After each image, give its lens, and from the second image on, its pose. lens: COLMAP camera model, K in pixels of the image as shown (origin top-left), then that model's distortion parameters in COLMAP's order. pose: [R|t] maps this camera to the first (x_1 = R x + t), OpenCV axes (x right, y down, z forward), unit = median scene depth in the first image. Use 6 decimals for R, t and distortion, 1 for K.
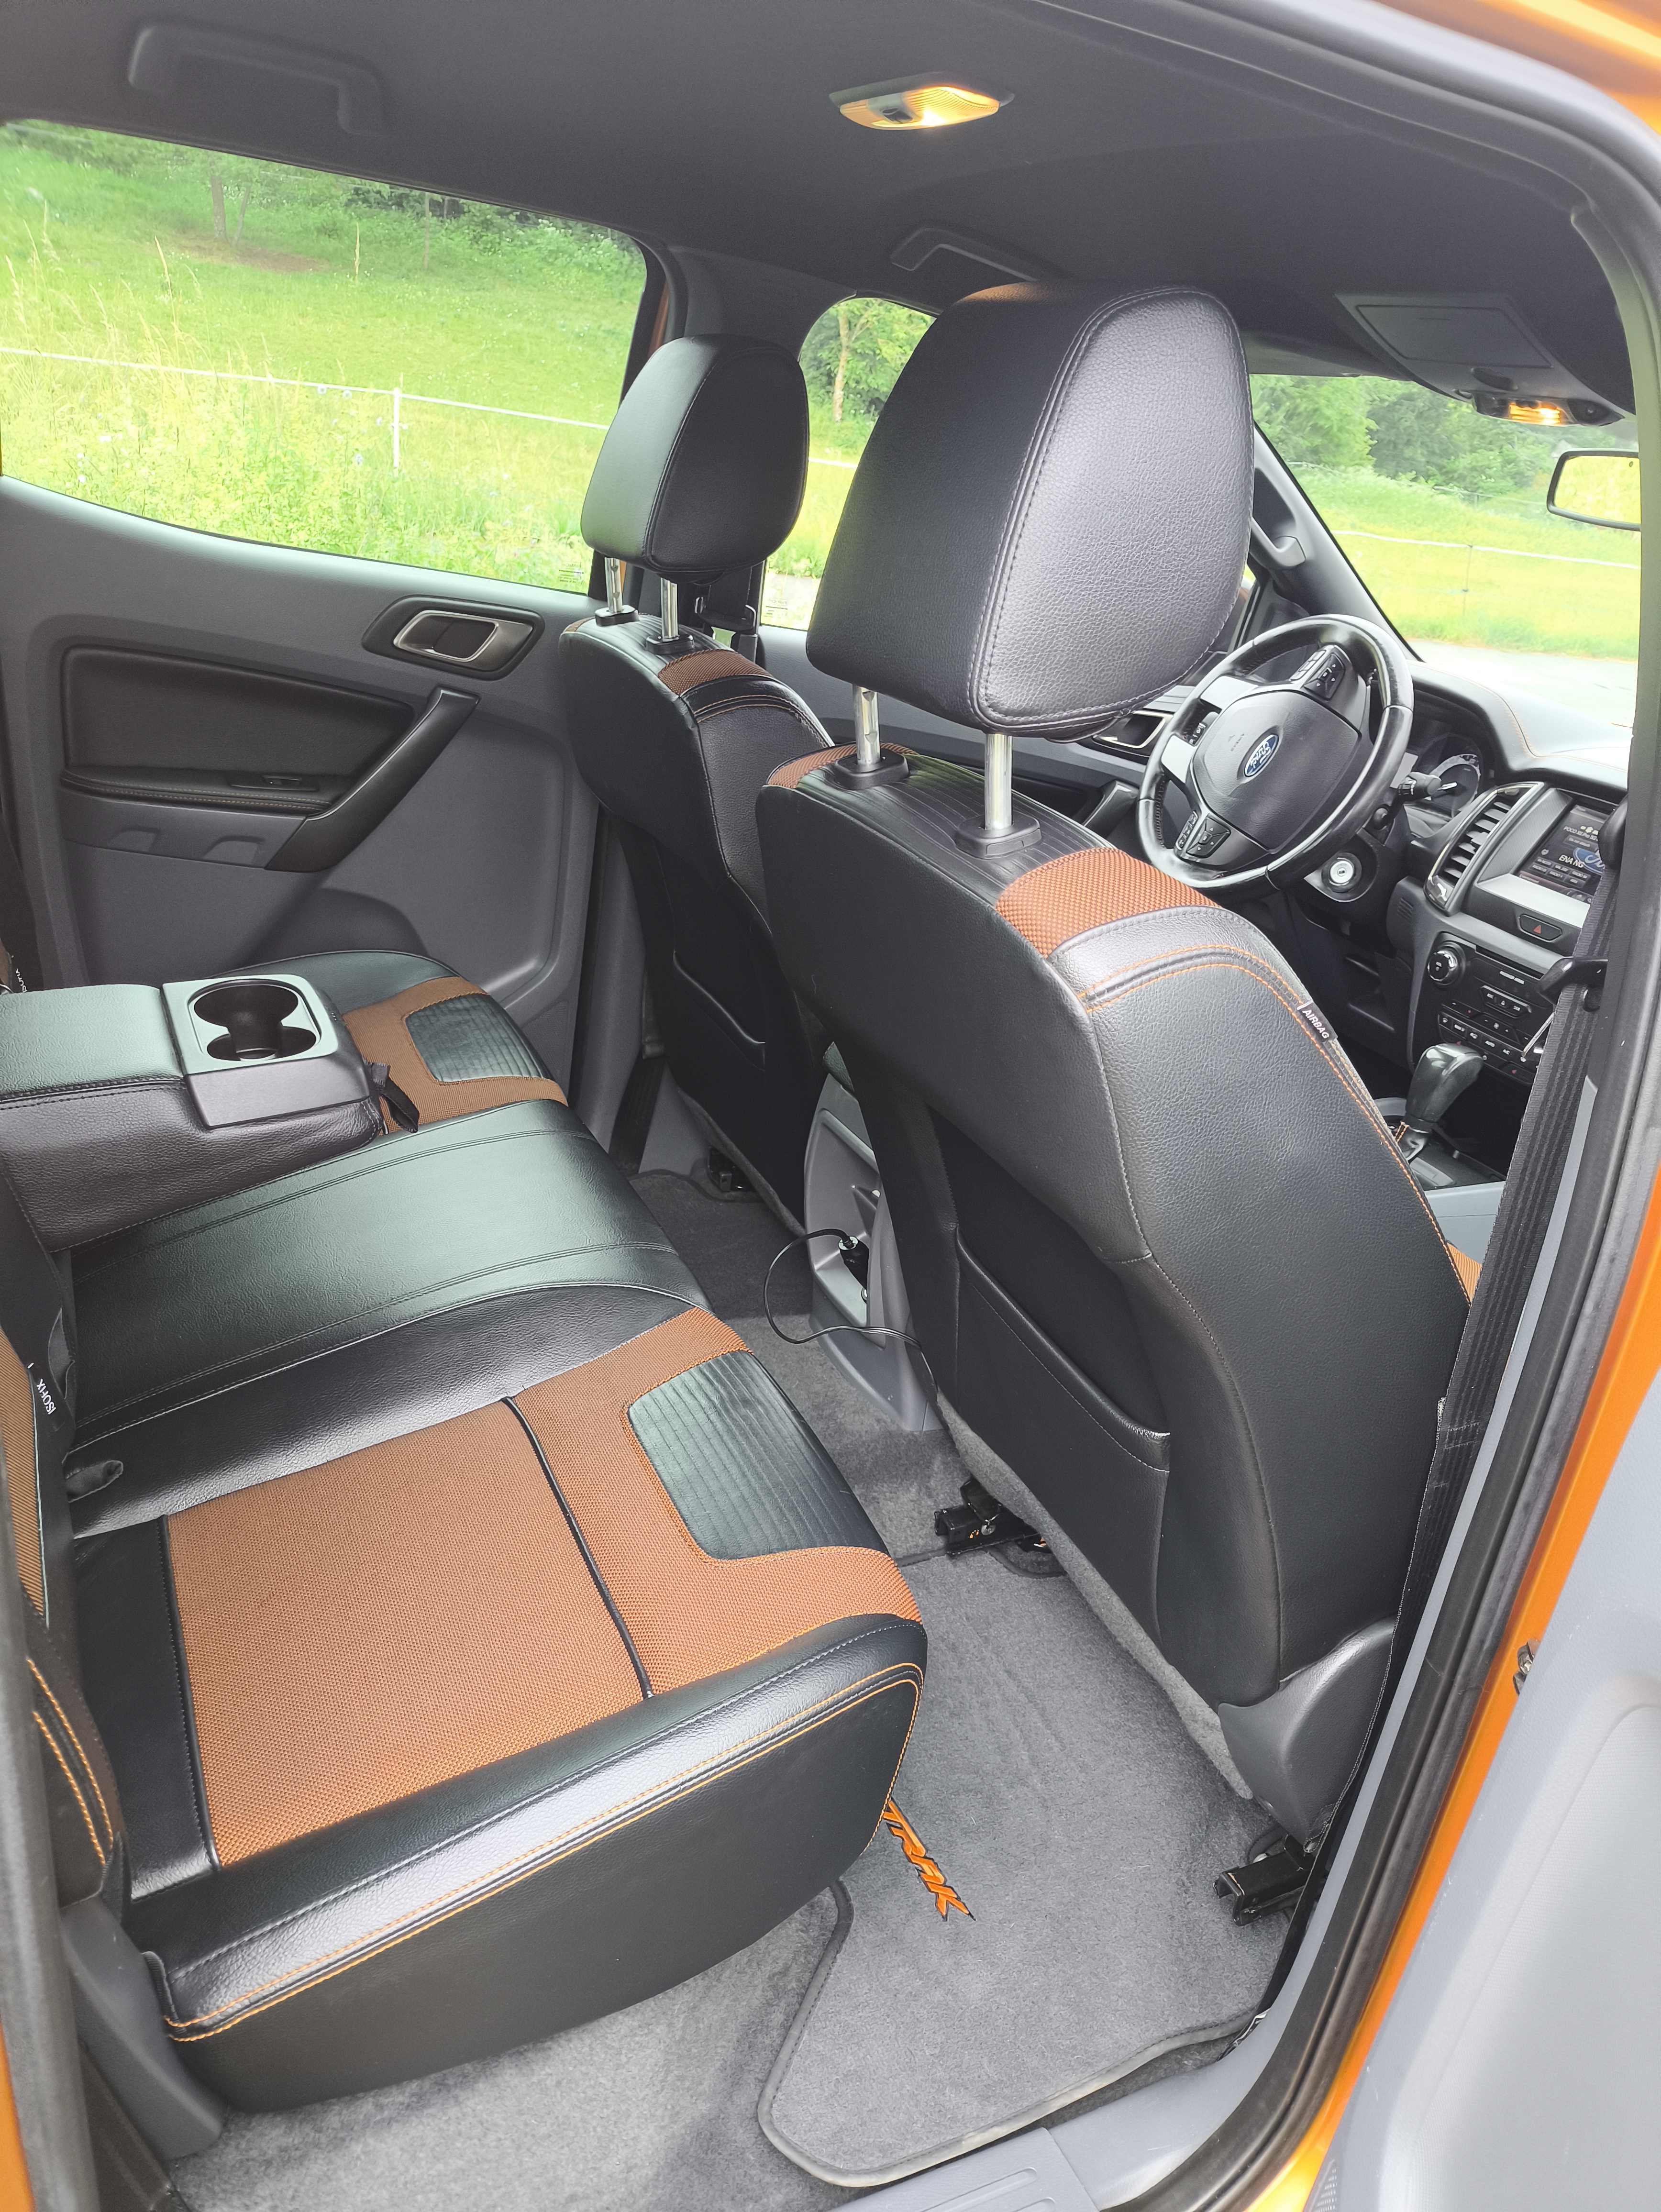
lens RADIAL K [[1609.5, 0, 838.0], [0, 1609.5, 1084.7], [0, 0, 1]] dist [0.067618, -0.079191]
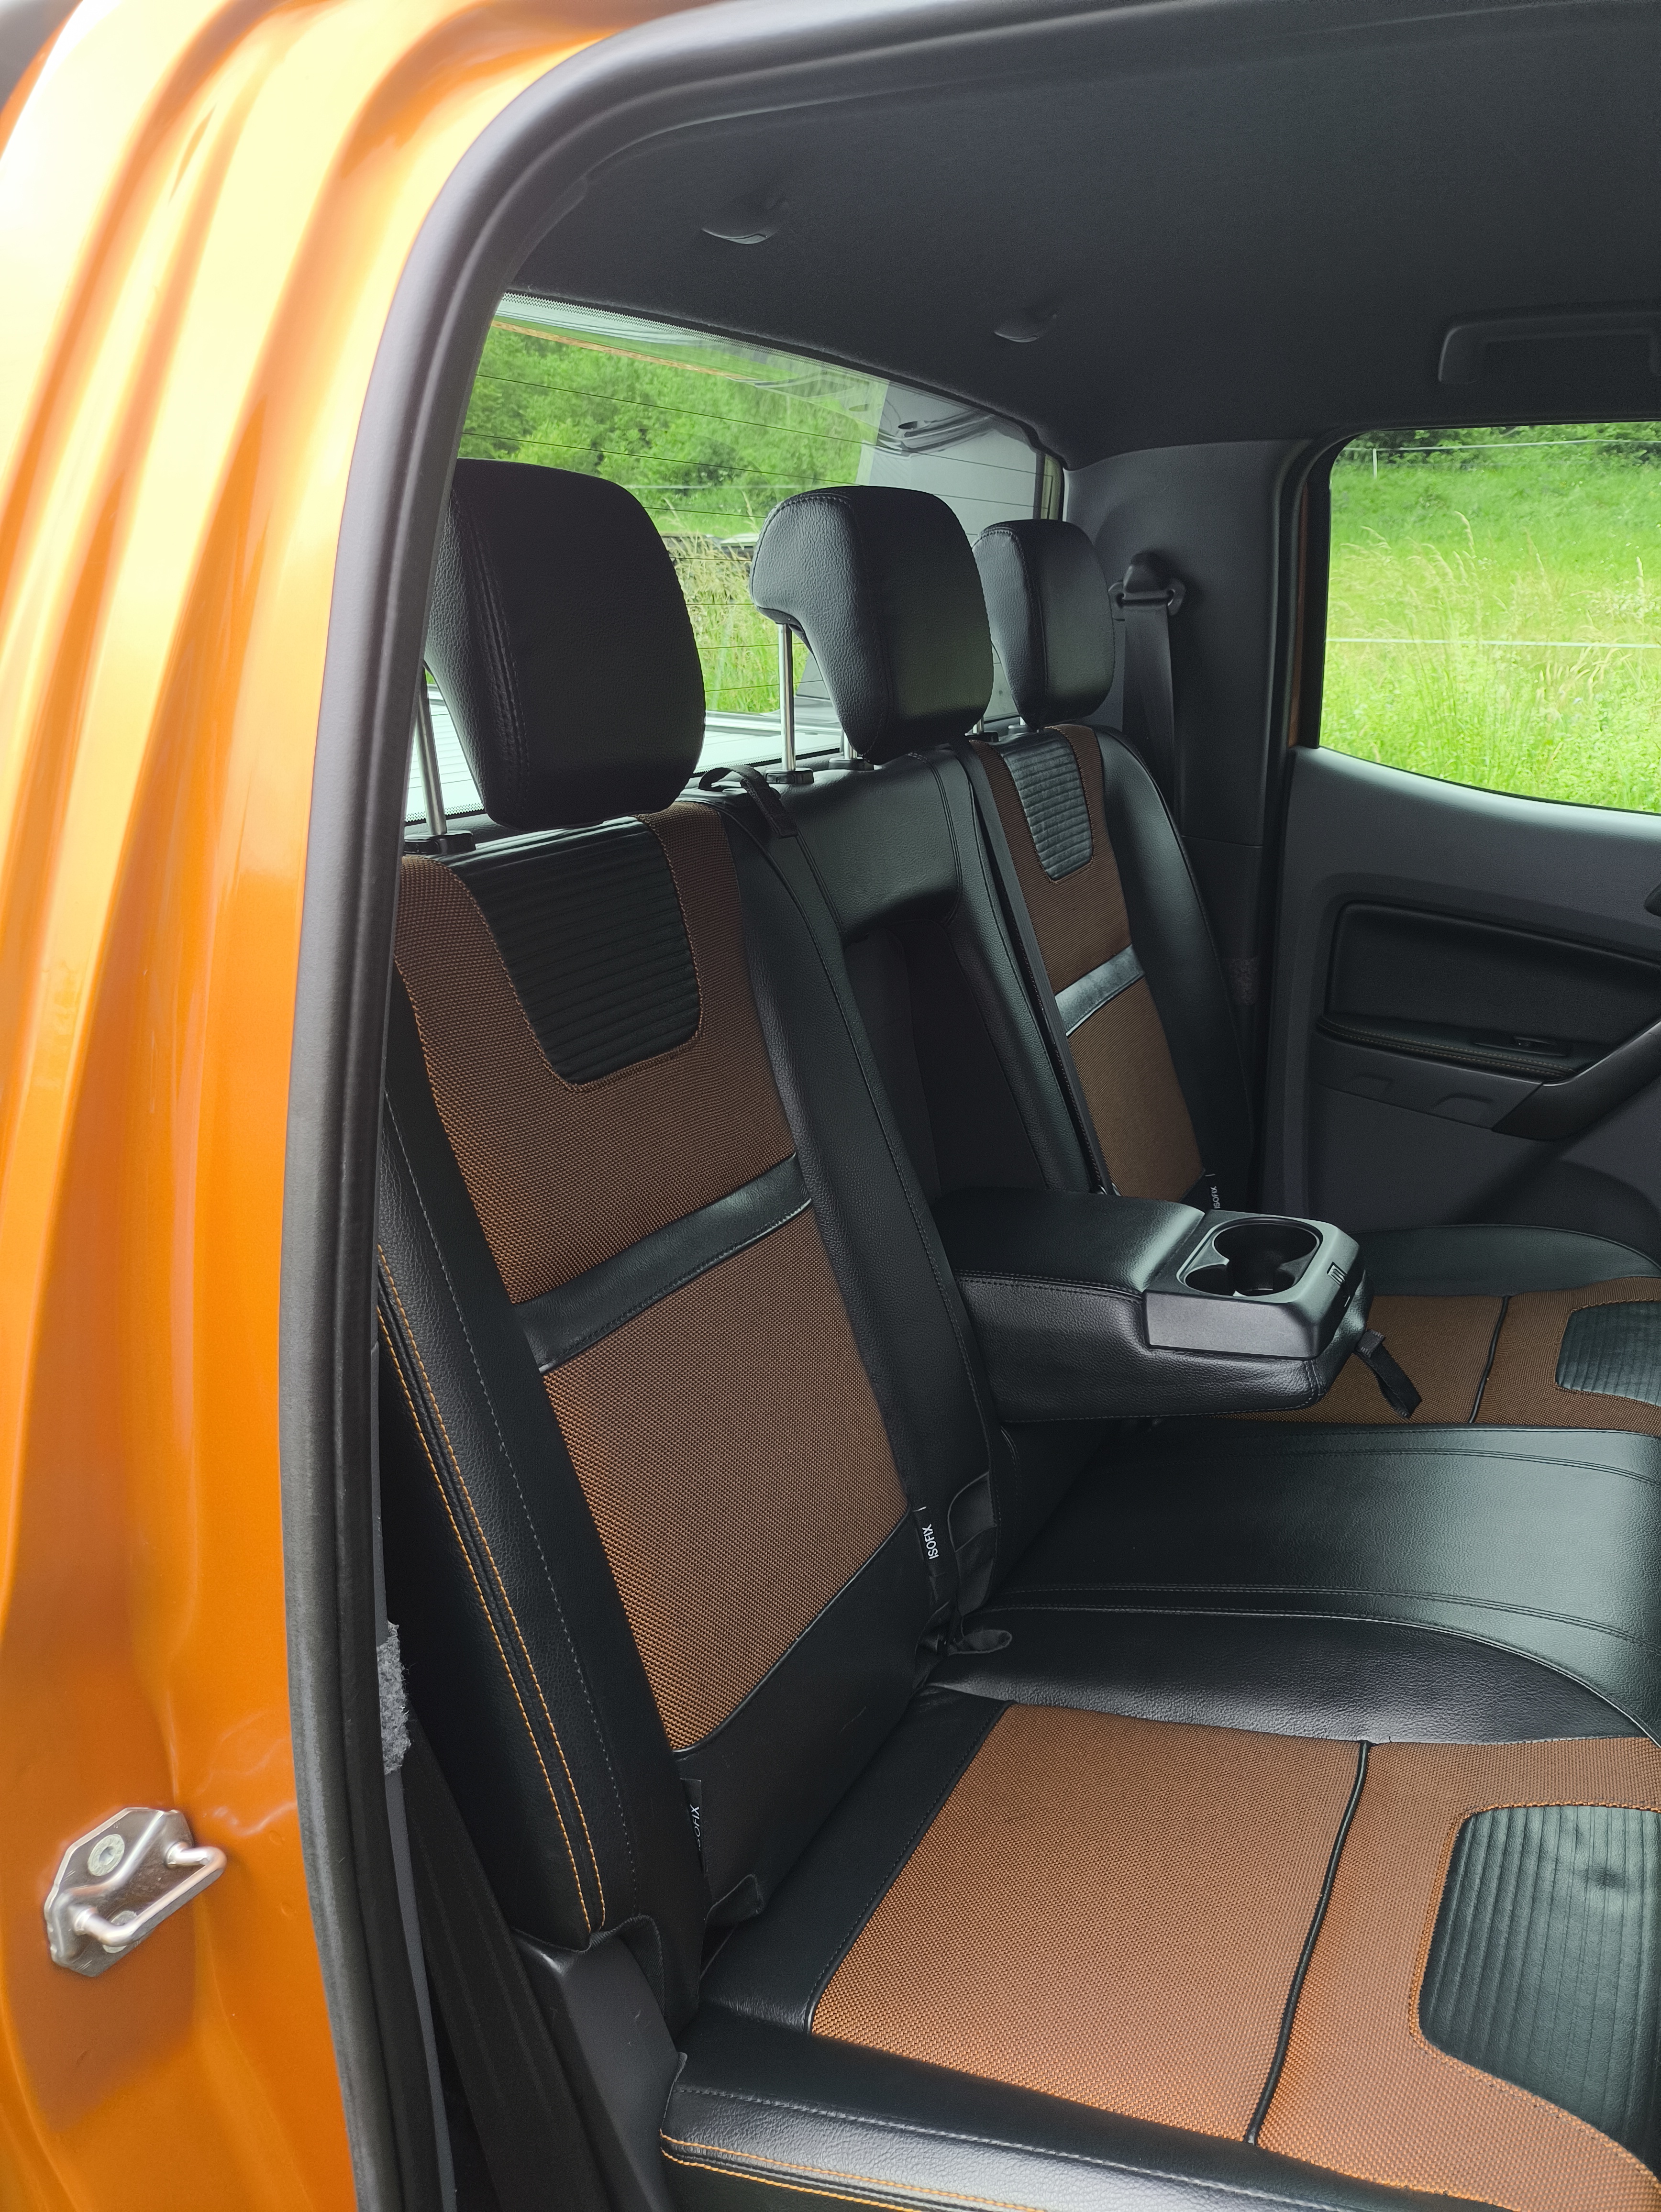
lens RADIAL K [[1609.5, 0, 867.9], [0, 1609.5, 1128.9], [0, 0, 1]] dist [0.067618, -0.079191]
pose [[0.620825, 0.133498, -0.772499, 0.199790], [-0.239162, 0.970671, -0.024460, -0.028795], [0.746578, 0.199938, 0.634544, 0.148892]]
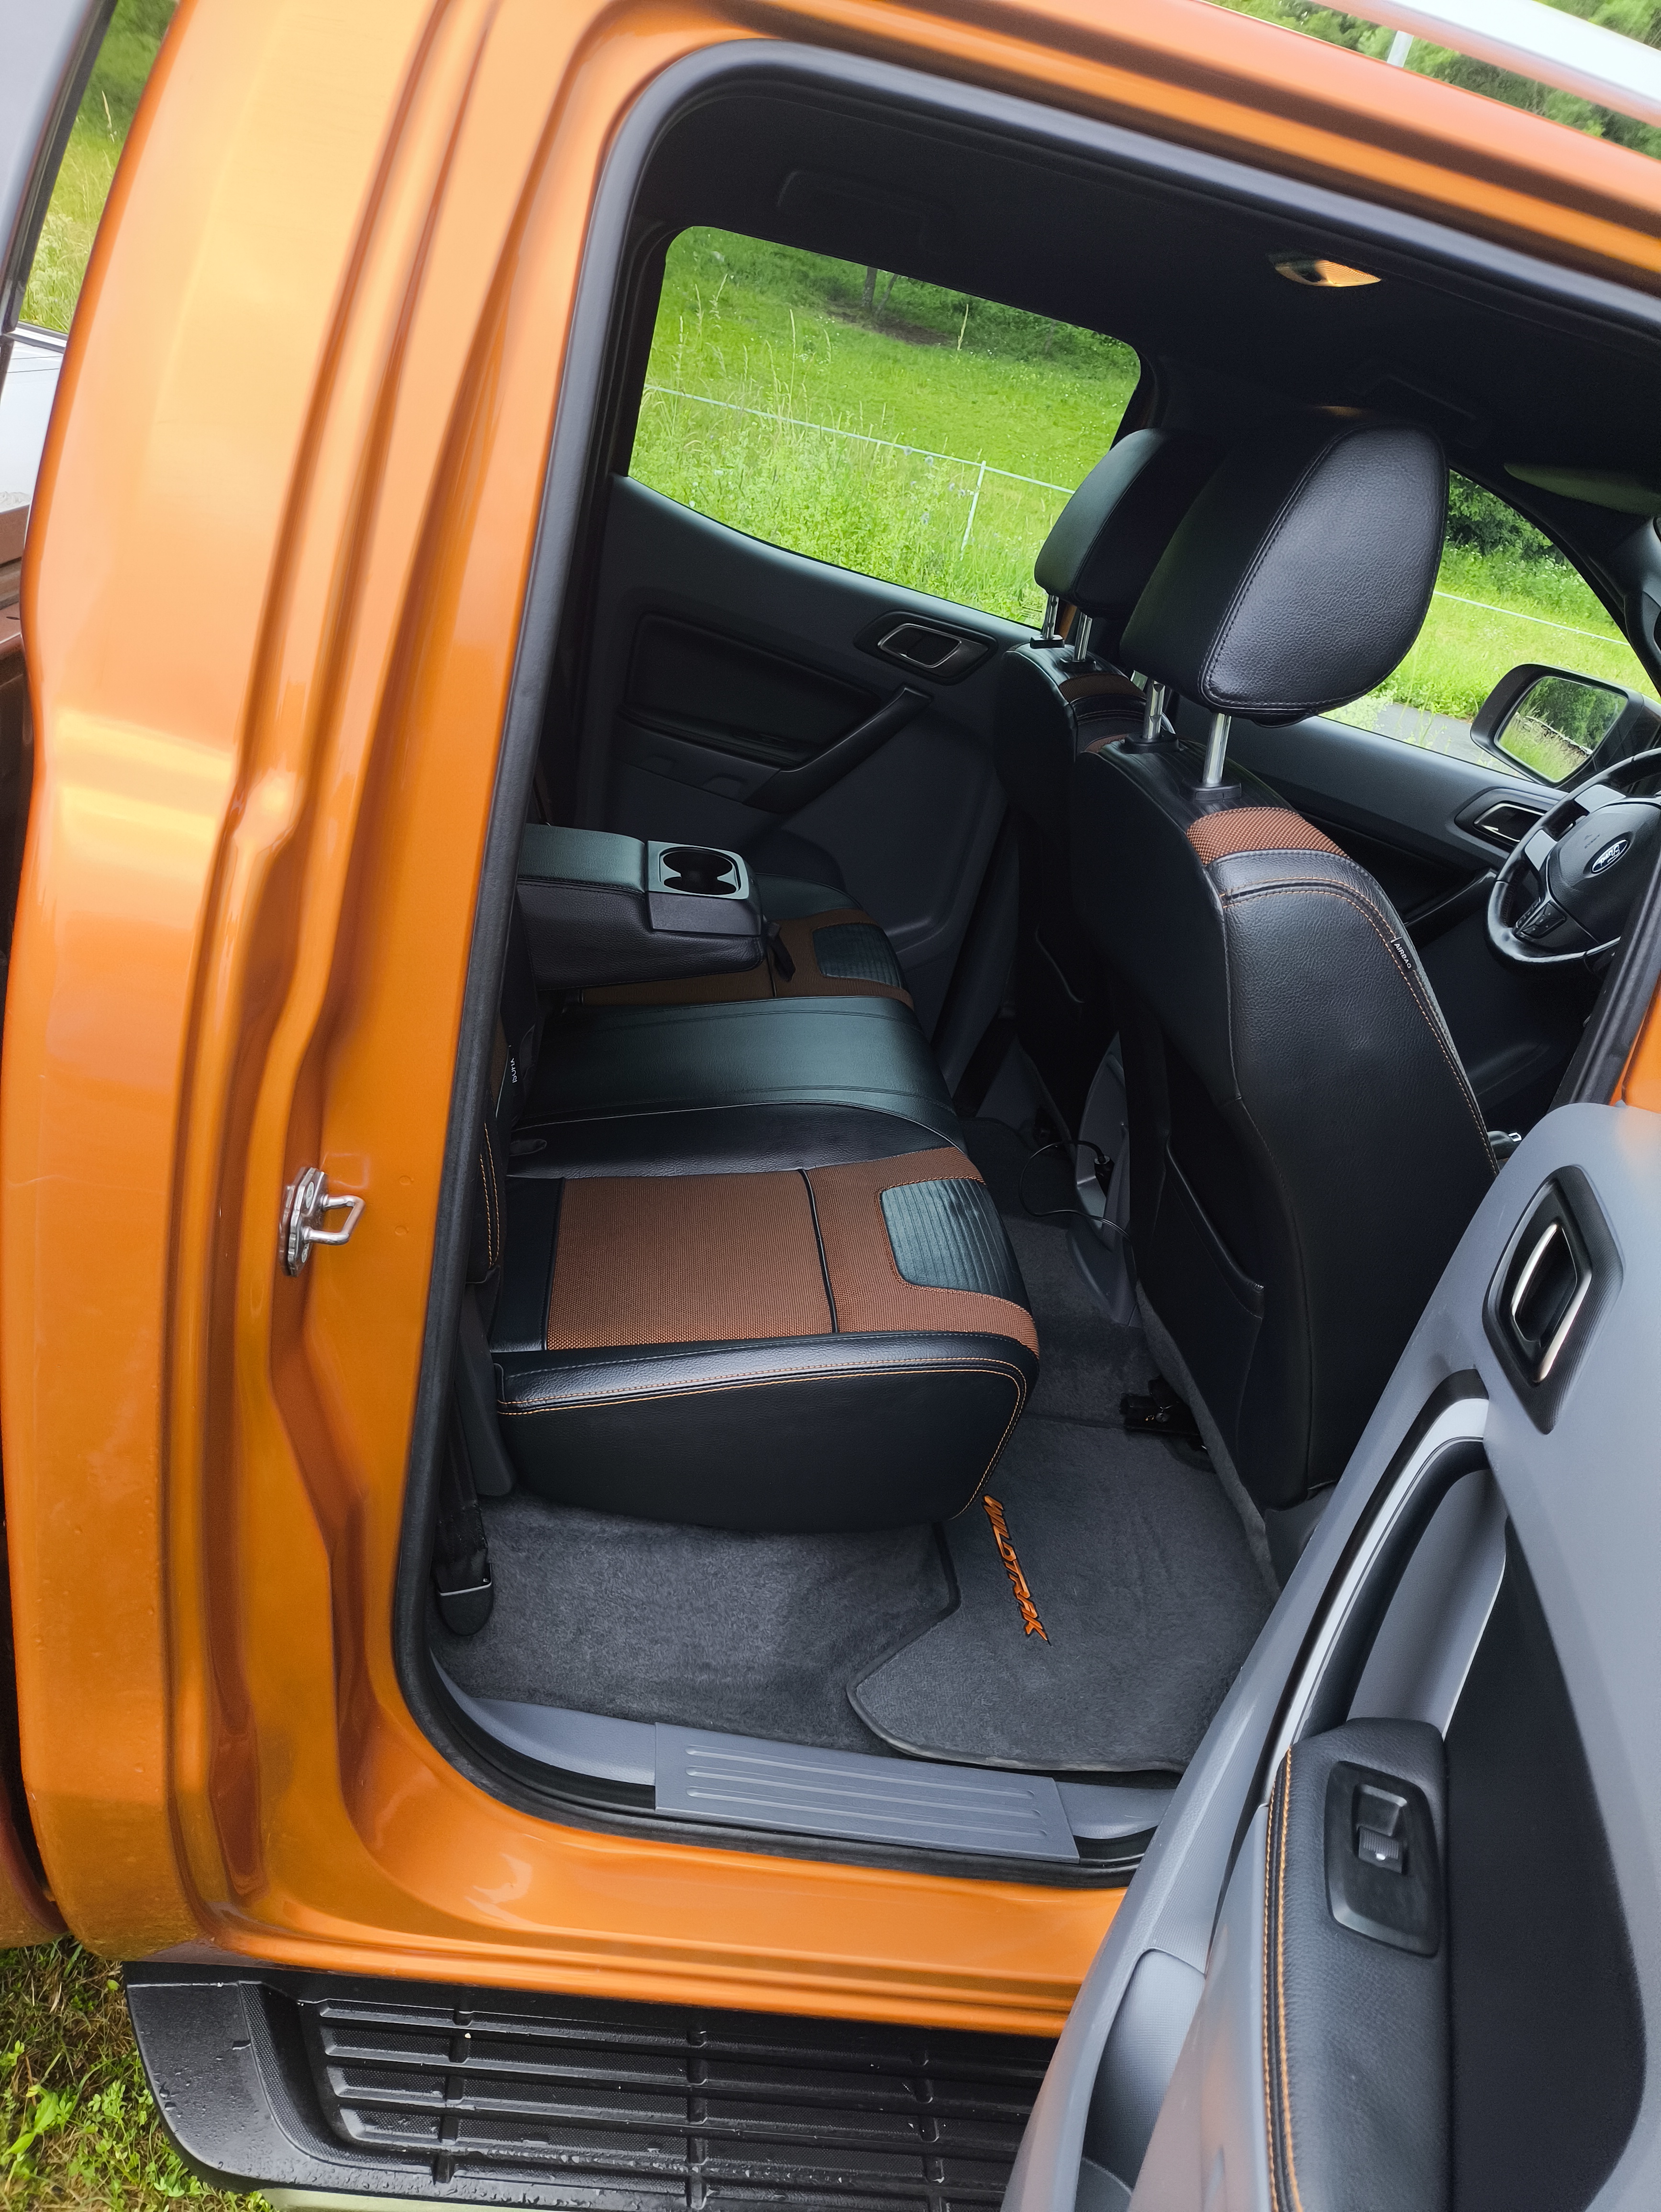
lens RADIAL K [[1609.5, 0, 797.7], [0, 1609.5, 1097.2], [0, 0, 1]] dist [0.067618, -0.079191]
pose [[0.932167, 0.221653, -0.286242, 0.129911], [-0.232526, 0.972582, -0.004111, 0.110214], [0.277482, 0.070391, 0.958149, -0.240248]]
